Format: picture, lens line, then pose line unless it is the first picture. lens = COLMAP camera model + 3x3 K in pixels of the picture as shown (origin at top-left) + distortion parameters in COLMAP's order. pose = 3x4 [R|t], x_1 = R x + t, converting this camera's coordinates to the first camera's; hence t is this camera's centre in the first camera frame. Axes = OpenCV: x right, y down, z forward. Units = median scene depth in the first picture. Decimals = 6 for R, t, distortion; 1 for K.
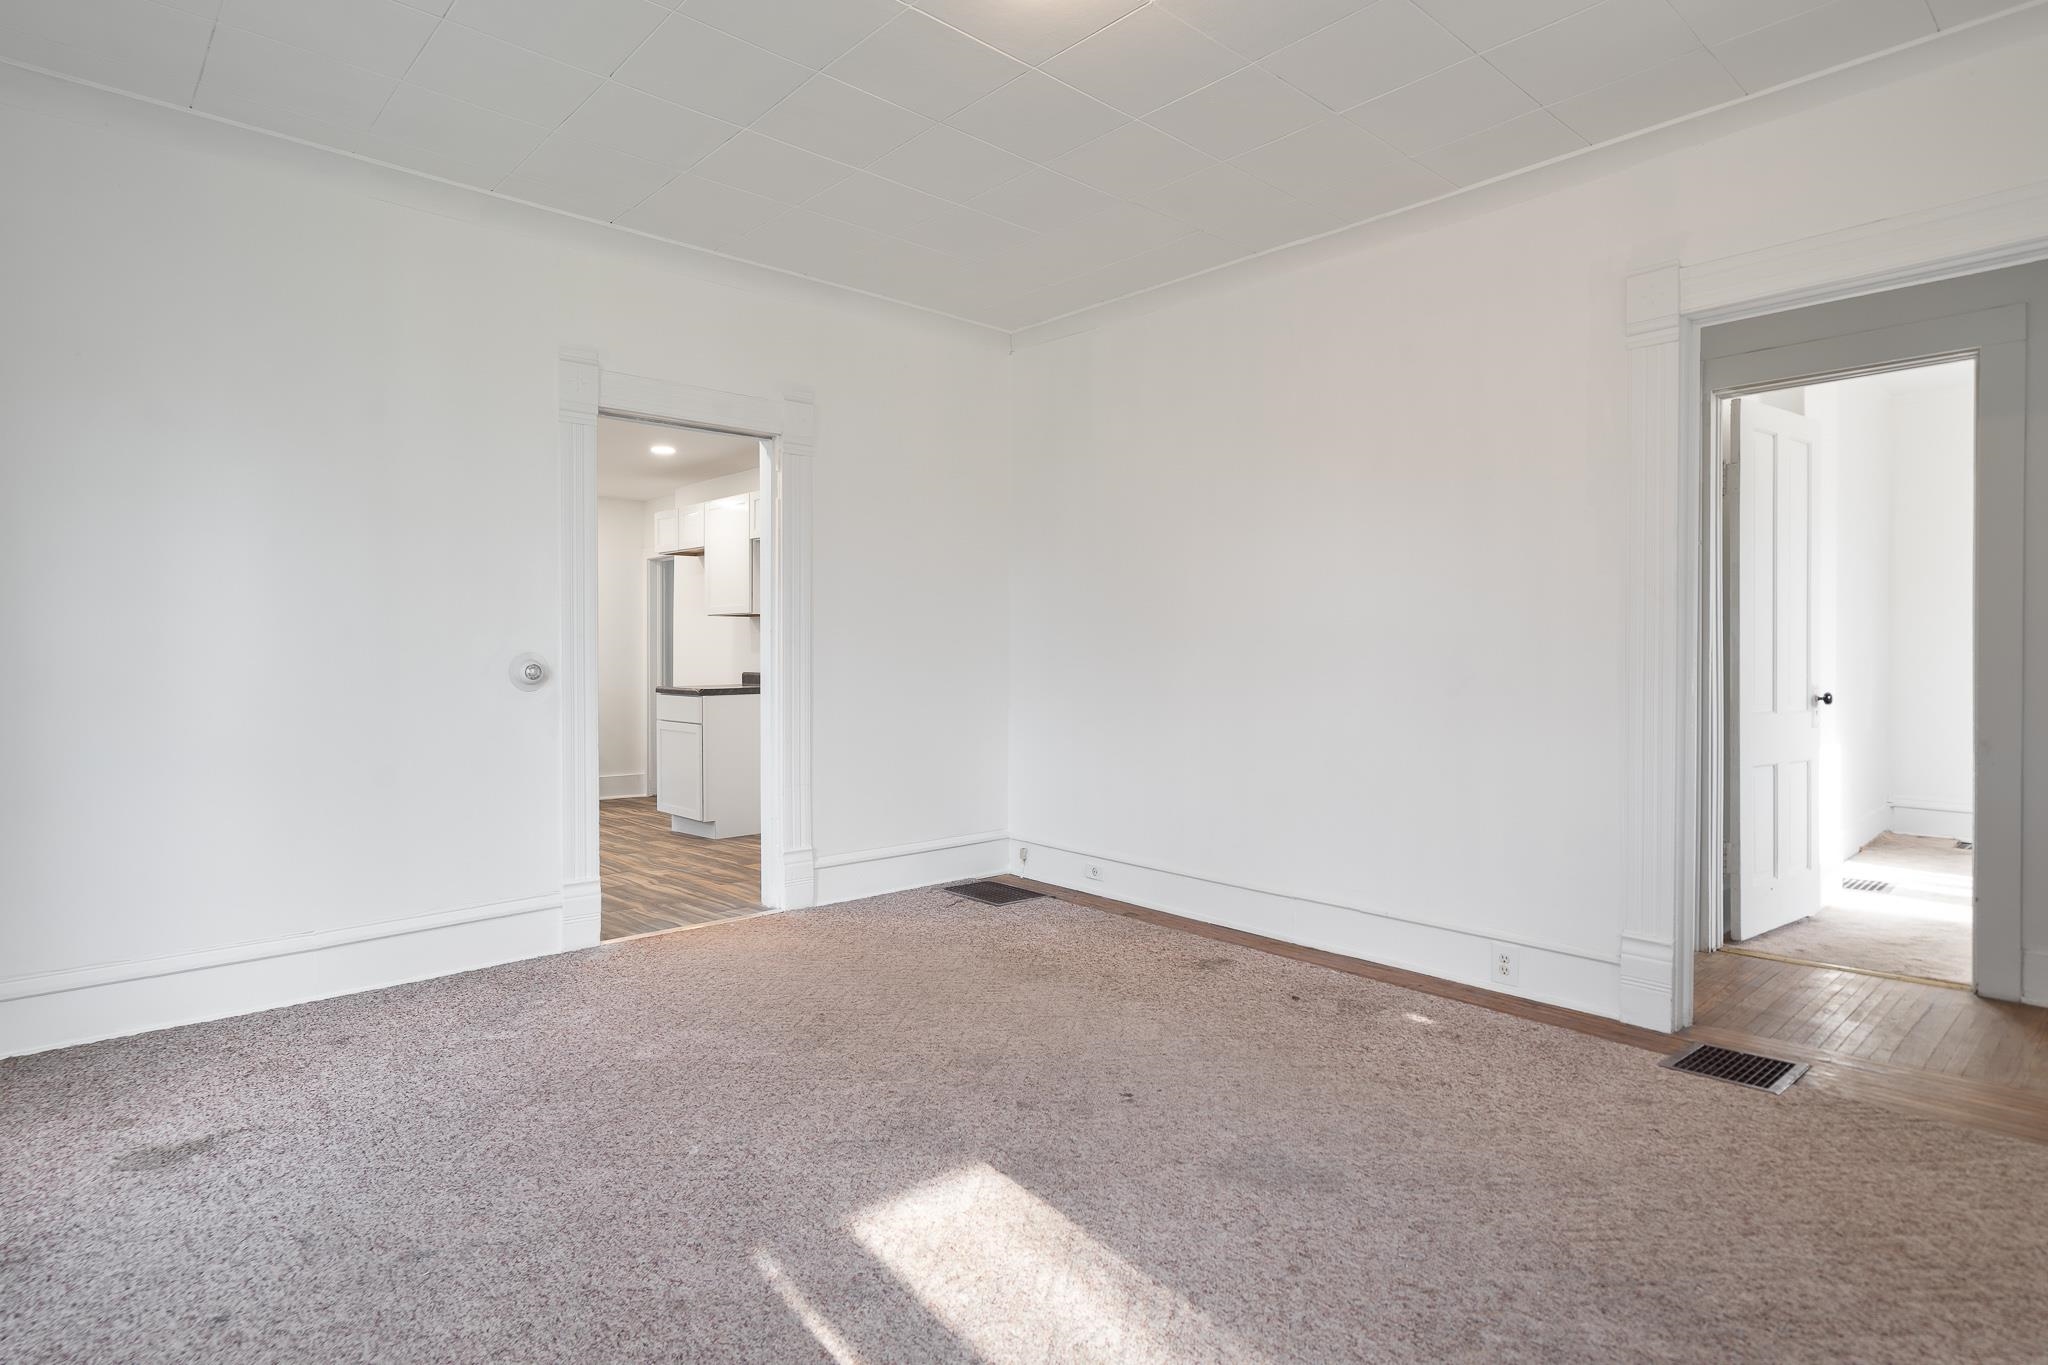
lens RADIAL K [[1099.9, 0, 1033.1], [0, 1099.9, 680.5], [0, 0, 1]] dist [0.018749, 0.000560]
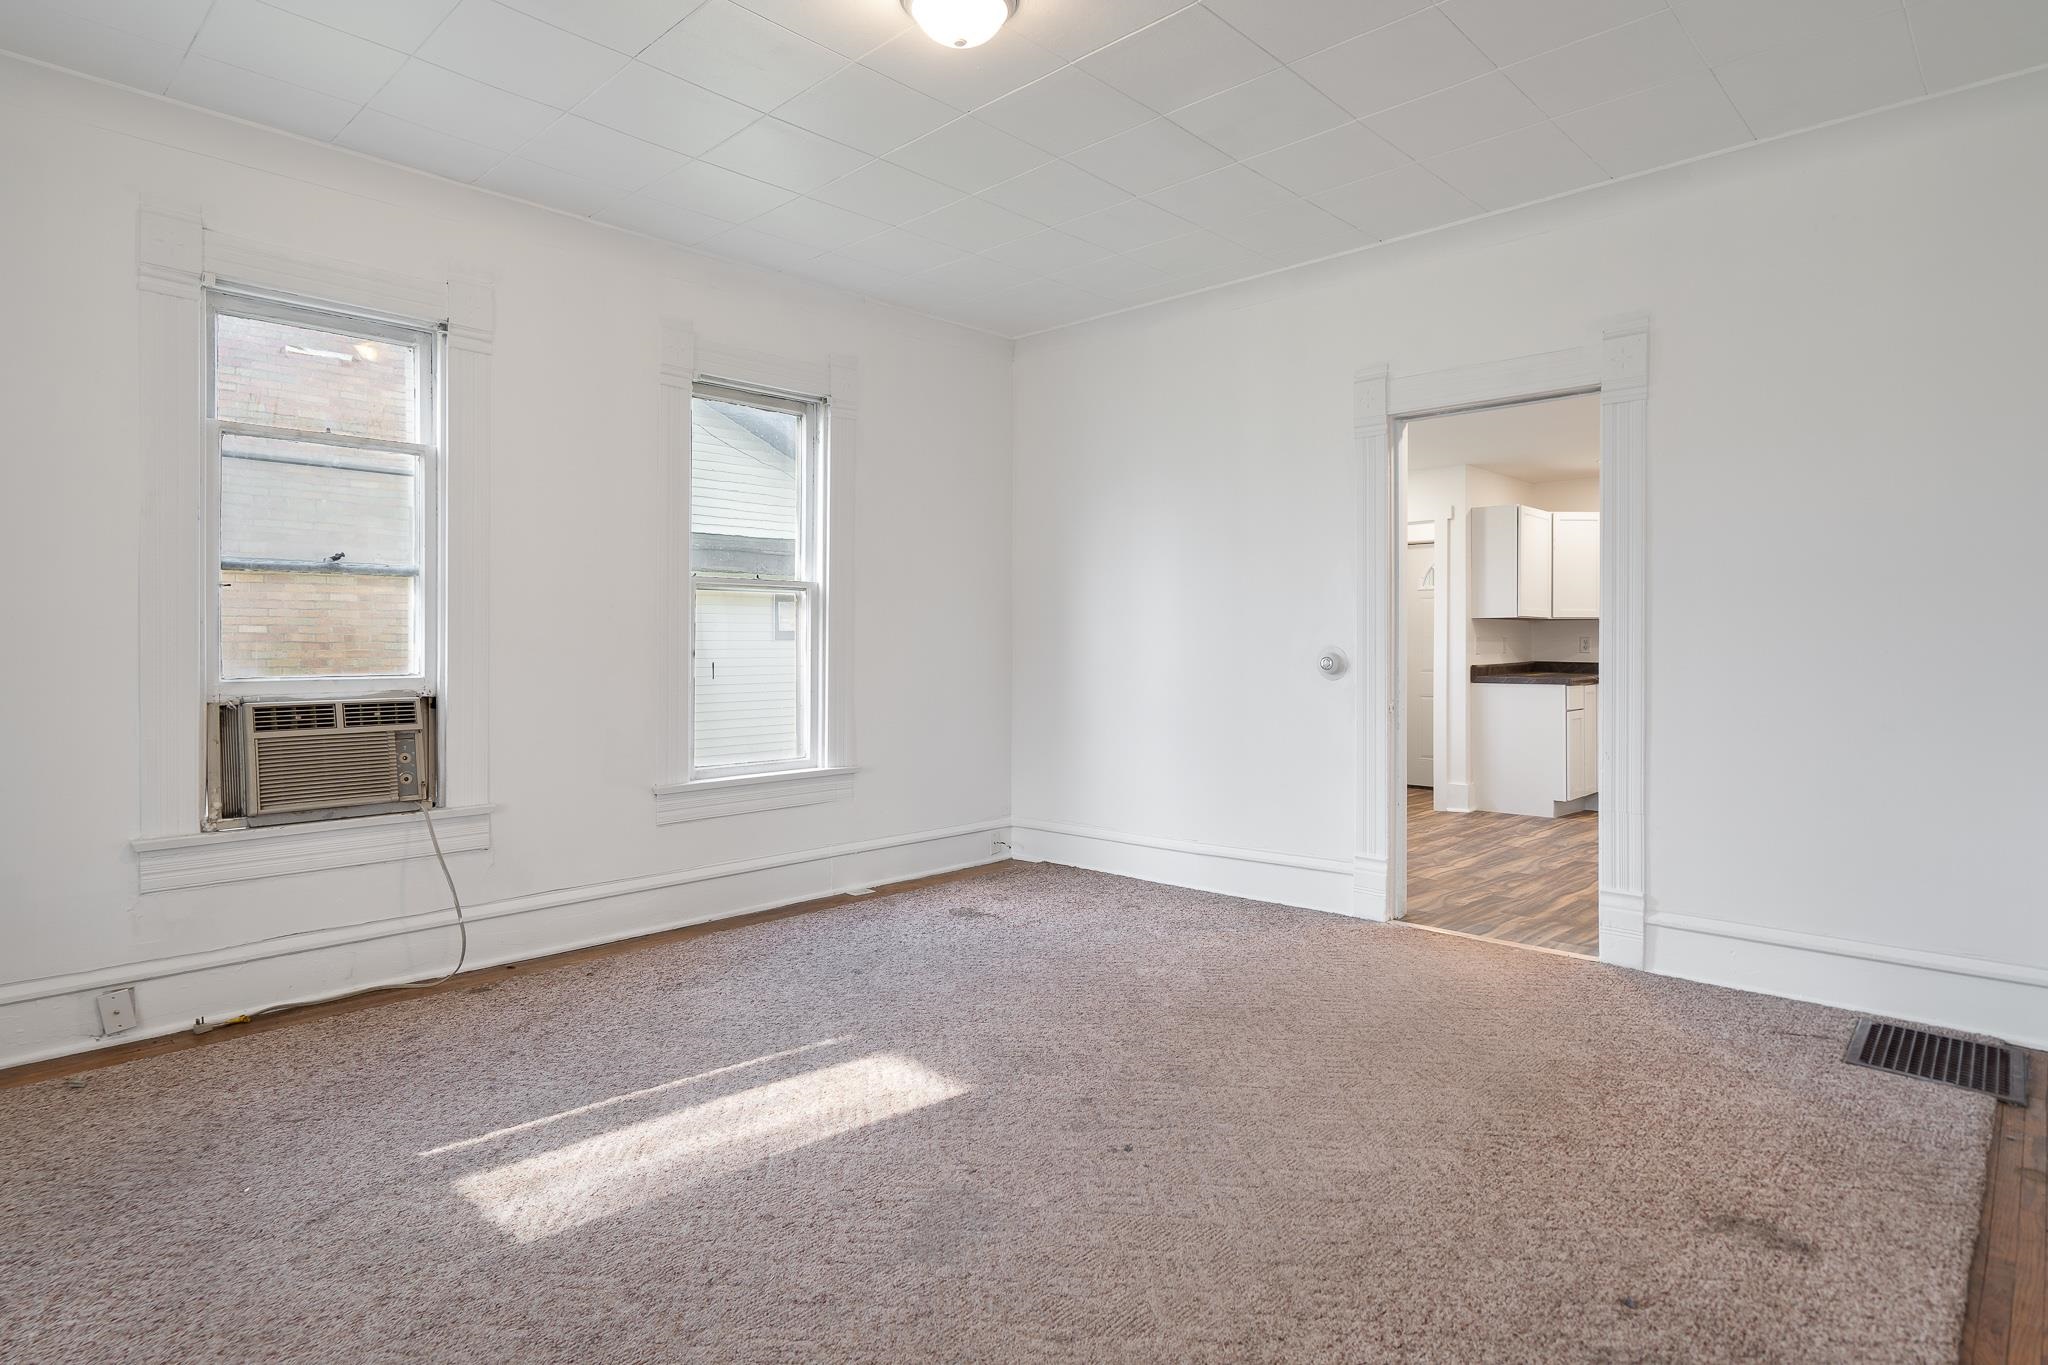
lens RADIAL K [[1099.9, 0, 996.7], [0, 1099.9, 633.4], [0, 0, 1]] dist [0.018749, 0.000560]
pose [[0.036650, -0.014245, -0.999227, 0.768146], [-0.024814, 0.999577, -0.015161, -0.015307], [0.999020, 0.025351, 0.036281, 0.675595]]
